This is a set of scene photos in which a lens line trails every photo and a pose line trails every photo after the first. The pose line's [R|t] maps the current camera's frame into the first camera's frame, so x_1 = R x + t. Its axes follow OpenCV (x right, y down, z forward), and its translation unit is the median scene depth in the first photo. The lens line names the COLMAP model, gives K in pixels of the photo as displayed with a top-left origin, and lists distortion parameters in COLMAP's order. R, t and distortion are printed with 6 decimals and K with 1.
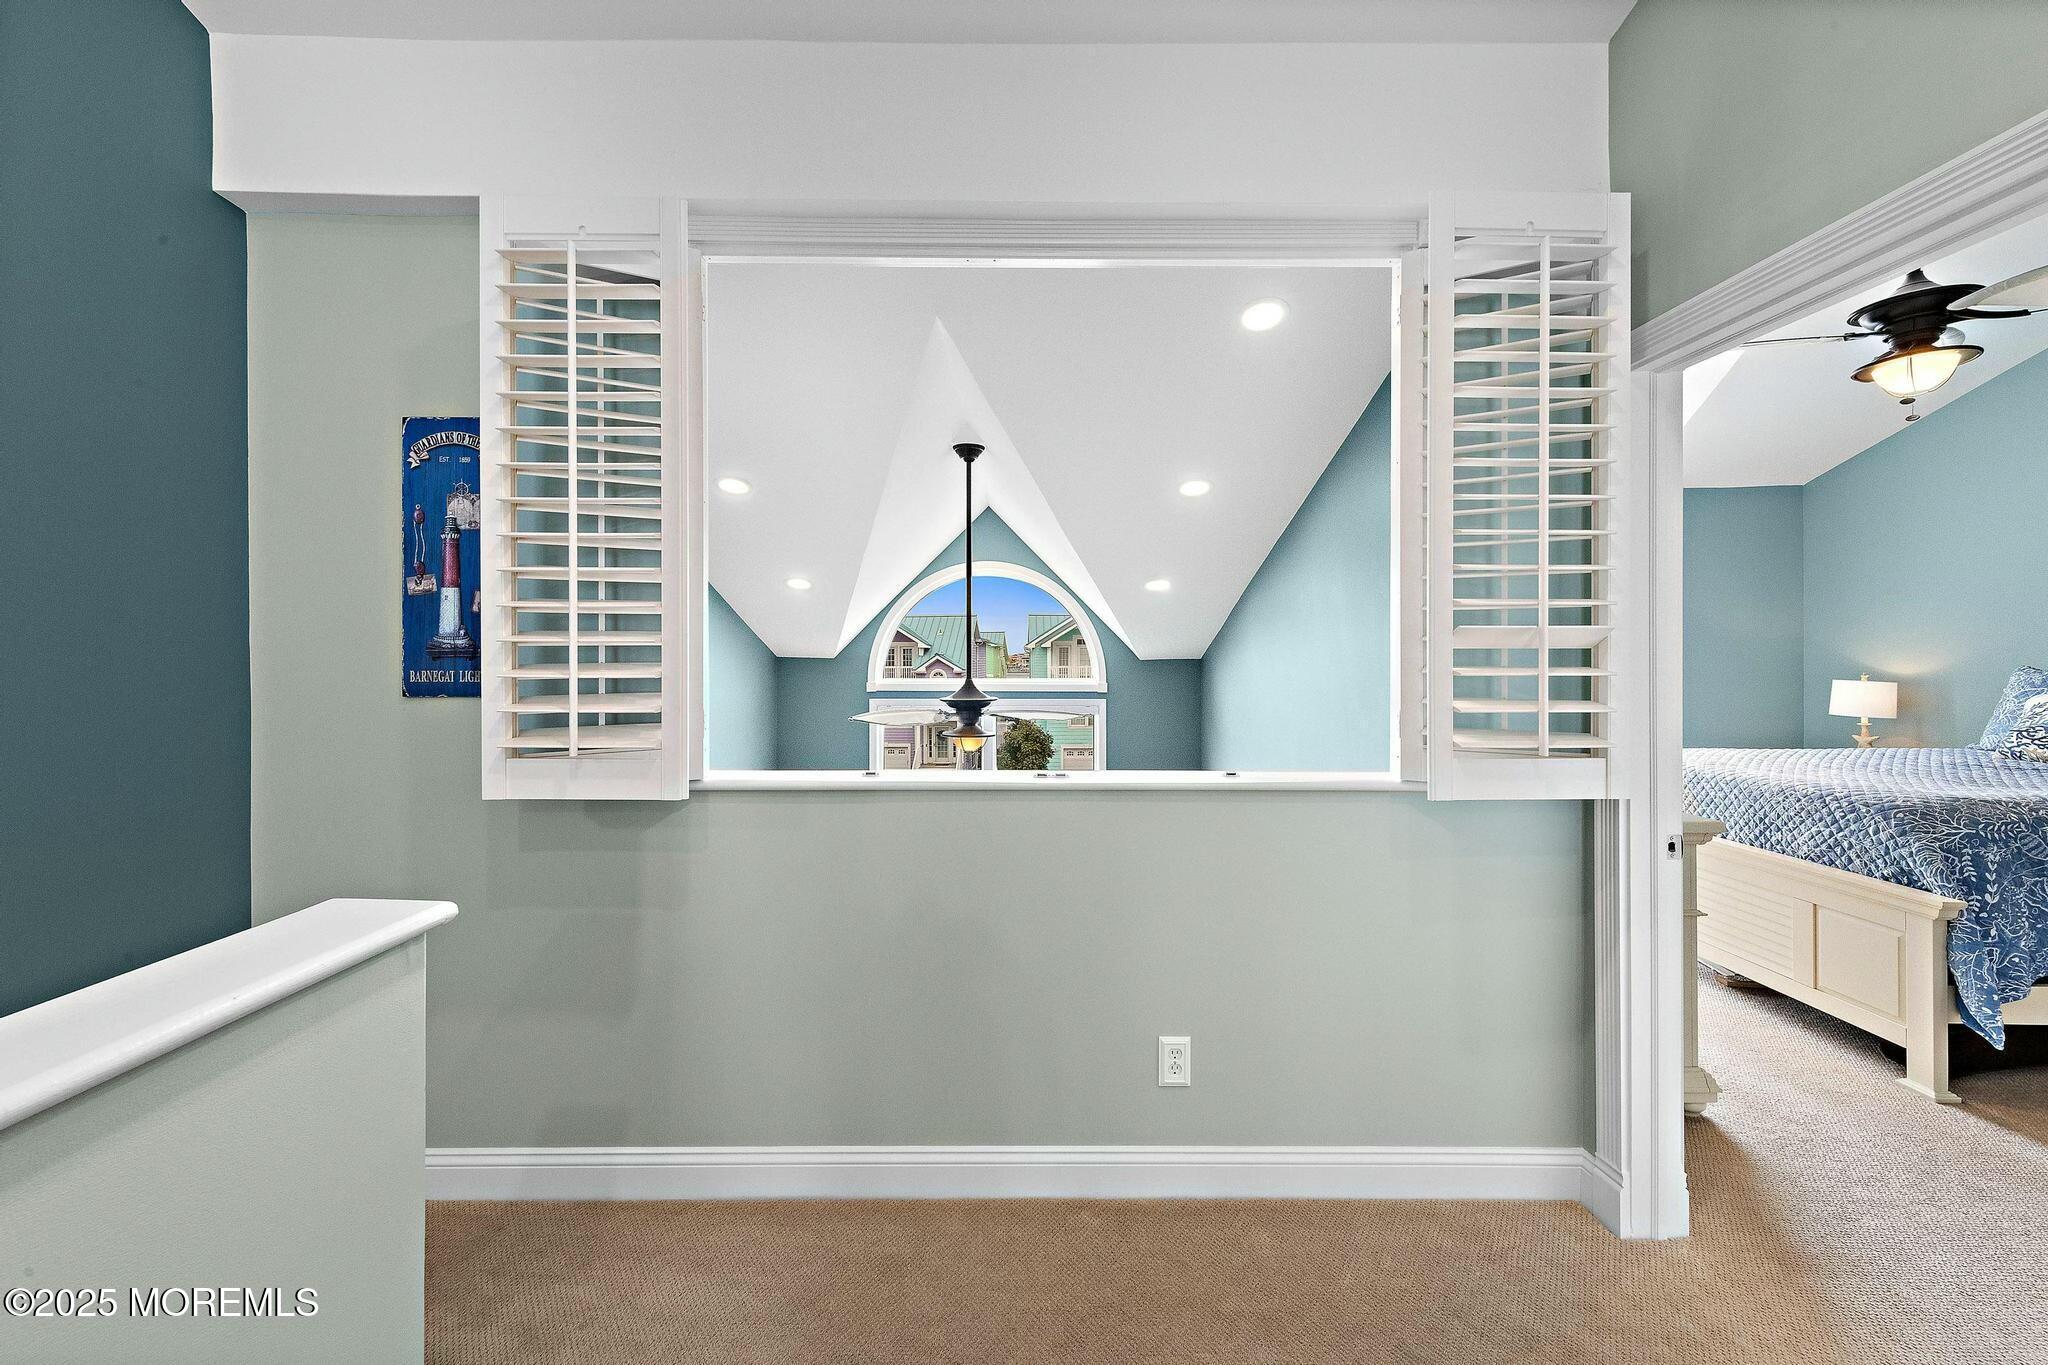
lens RADIAL K [[811.5, 0, 1021.9], [0, 811.5, 659.6], [0, 0, 1]] dist [0.002614, 0.000111]
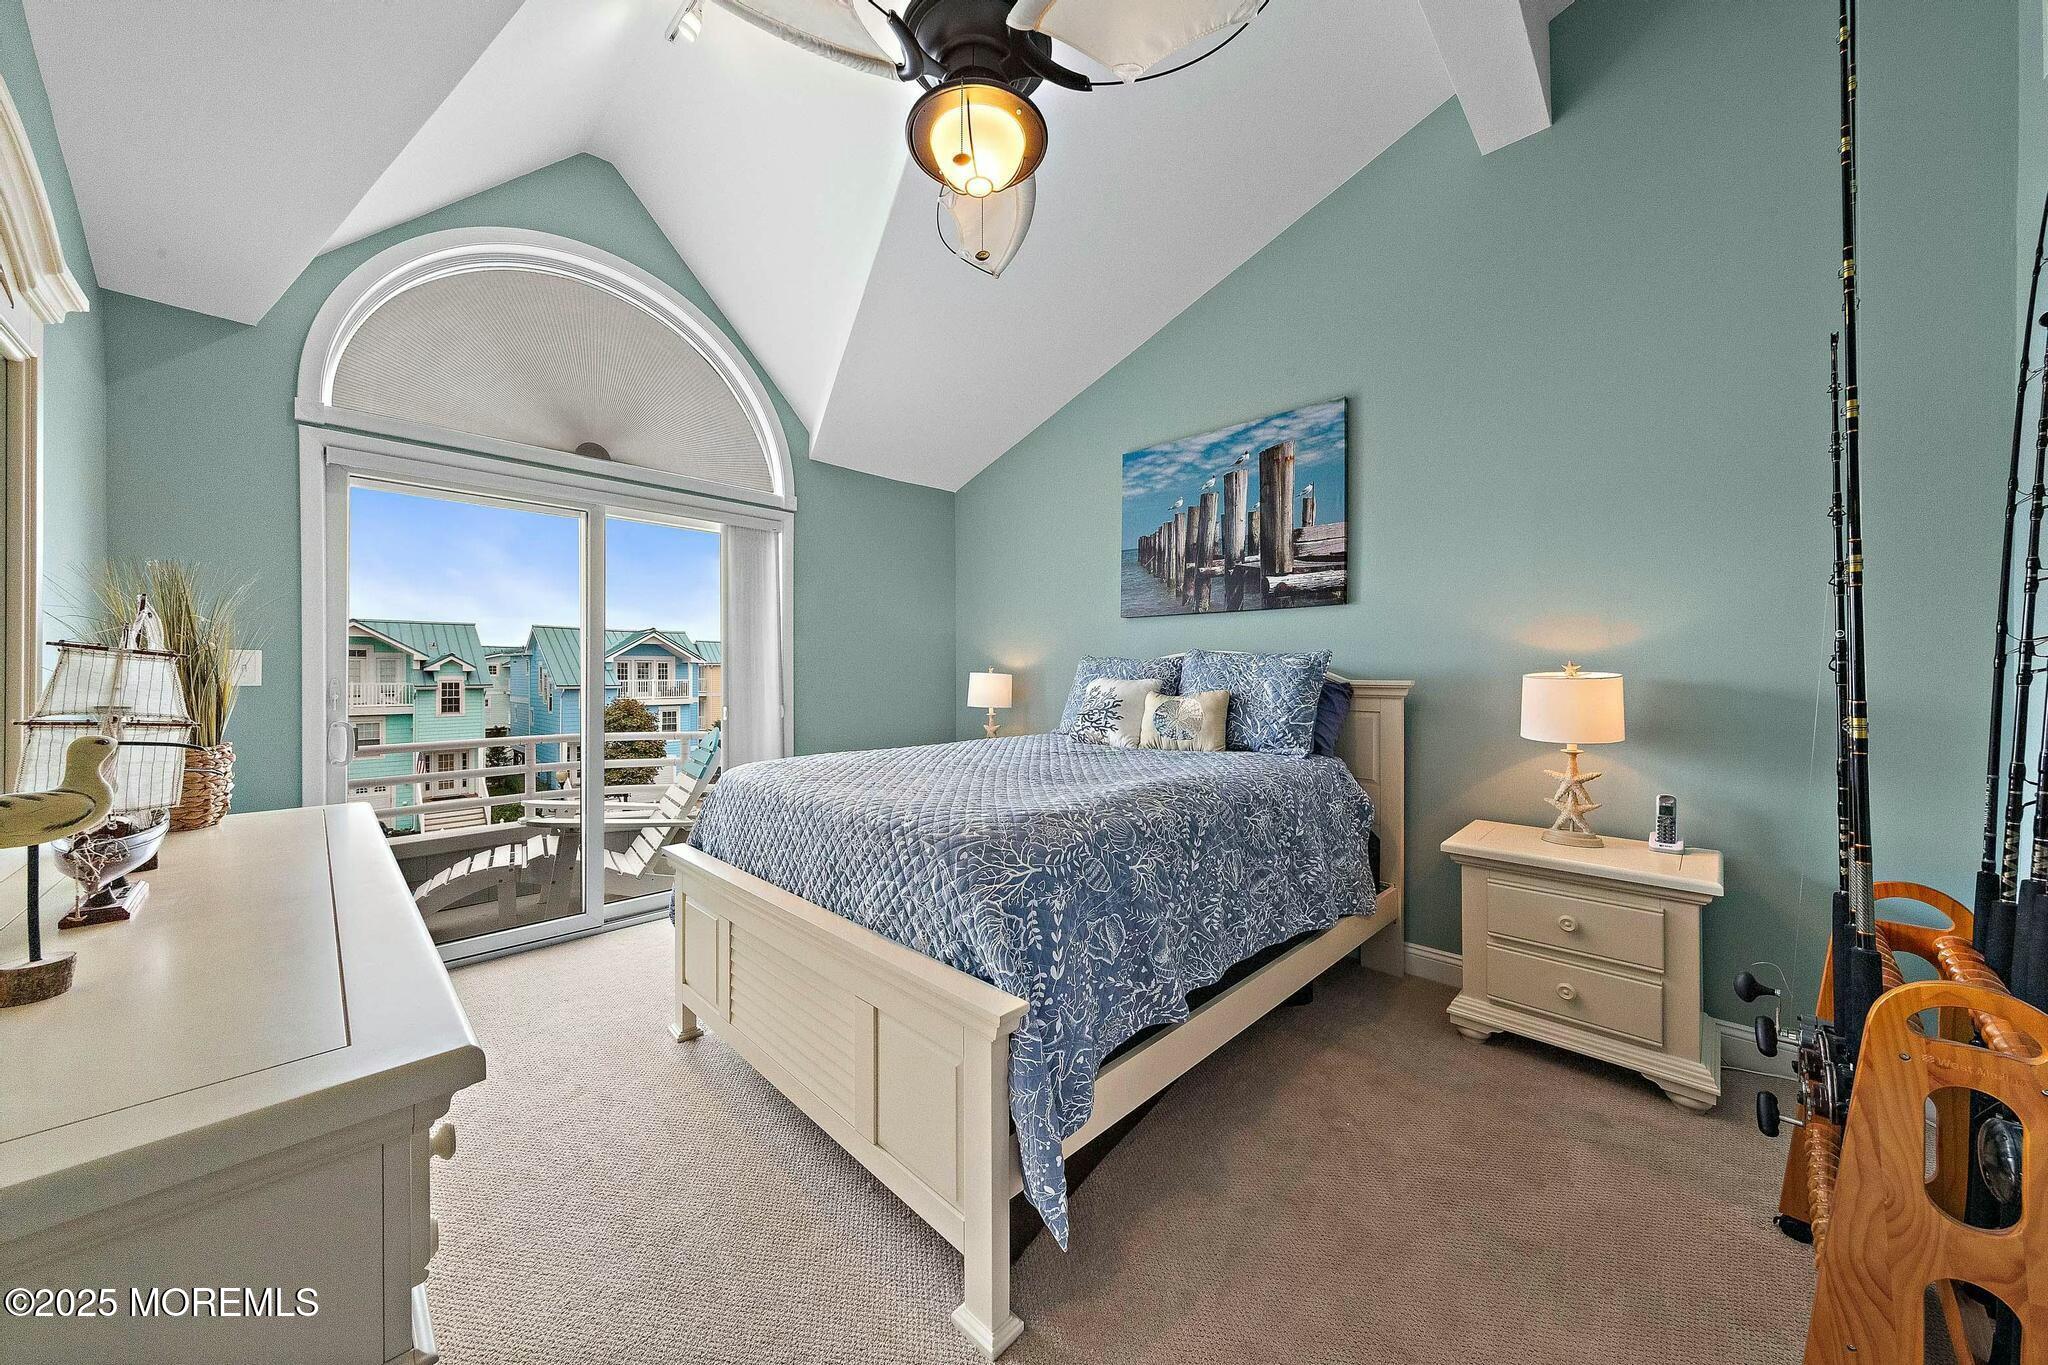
lens RADIAL K [[695.2, 0, 1022.8], [0, 695.2, 678.0], [0, 0, 1]] dist [-0.000399, -0.000011]
pose [[0.697156, -0.003004, 0.716913, 0.713349], [0.002085, 0.999995, 0.002162, 0.052198], [-0.716917, -0.000012, 0.697159, 0.583286]]
